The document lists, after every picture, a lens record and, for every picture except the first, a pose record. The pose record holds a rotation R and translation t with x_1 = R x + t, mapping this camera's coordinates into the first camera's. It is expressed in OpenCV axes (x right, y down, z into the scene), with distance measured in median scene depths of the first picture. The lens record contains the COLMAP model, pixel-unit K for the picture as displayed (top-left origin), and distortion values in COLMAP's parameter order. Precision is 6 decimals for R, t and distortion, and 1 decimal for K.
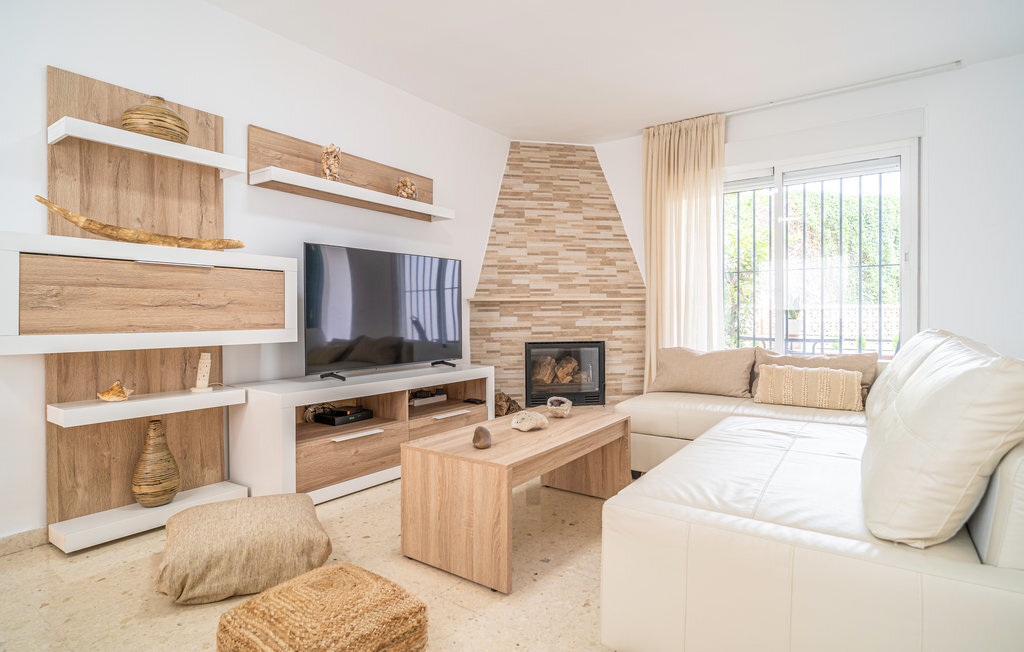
lens RADIAL K [[524.6, 0, 510.2], [0, 524.6, 316.5], [0, 0, 1]] dist [-0.000184, 0.000620]
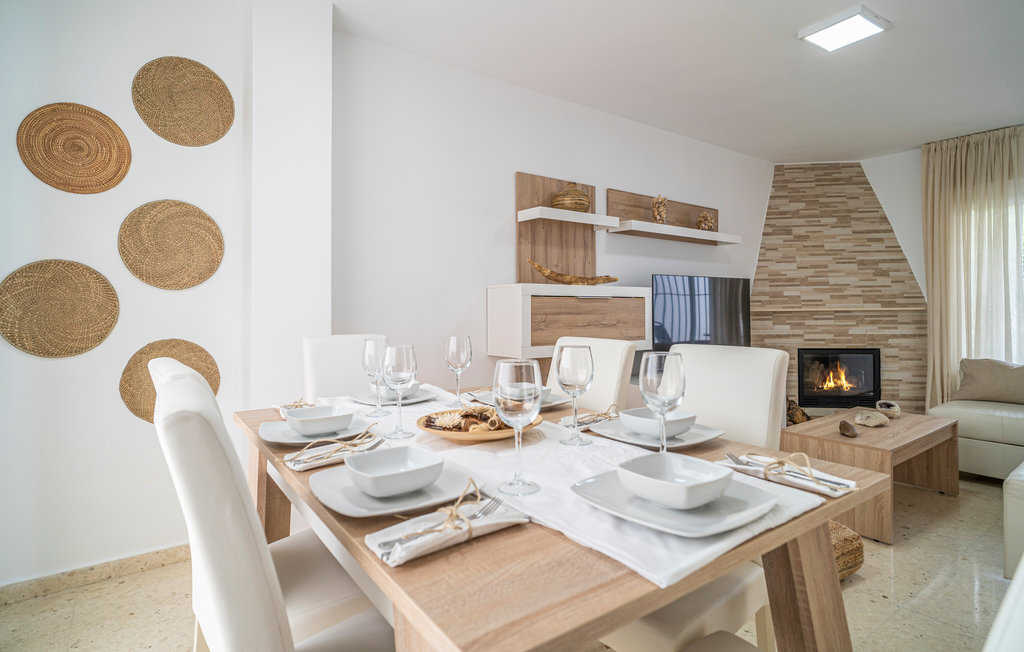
lens RADIAL K [[525.7, 0, 513.3], [0, 525.7, 304.8], [0, 0, 1]] dist [0.001133, 0.001062]
pose [[0.952090, -0.004759, -0.305780, -0.200643], [0.001807, 0.999949, -0.009938, -0.032365], [0.305812, 0.008910, 0.952050, -0.236964]]
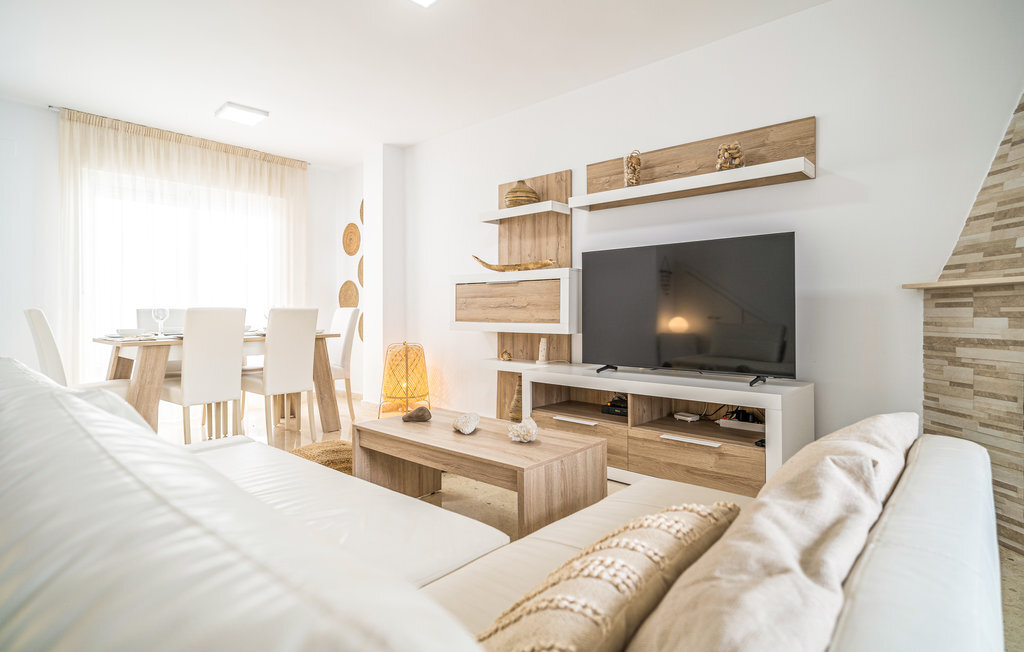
lens RADIAL K [[525.7, 0, 513.3], [0, 525.7, 304.8], [0, 0, 1]] dist [0.001133, 0.001062]
pose [[-0.097305, -0.006009, -0.995236, 0.514477], [0.001490, 0.999980, -0.006183, -0.008886], [0.995253, -0.002085, -0.097294, 0.599279]]
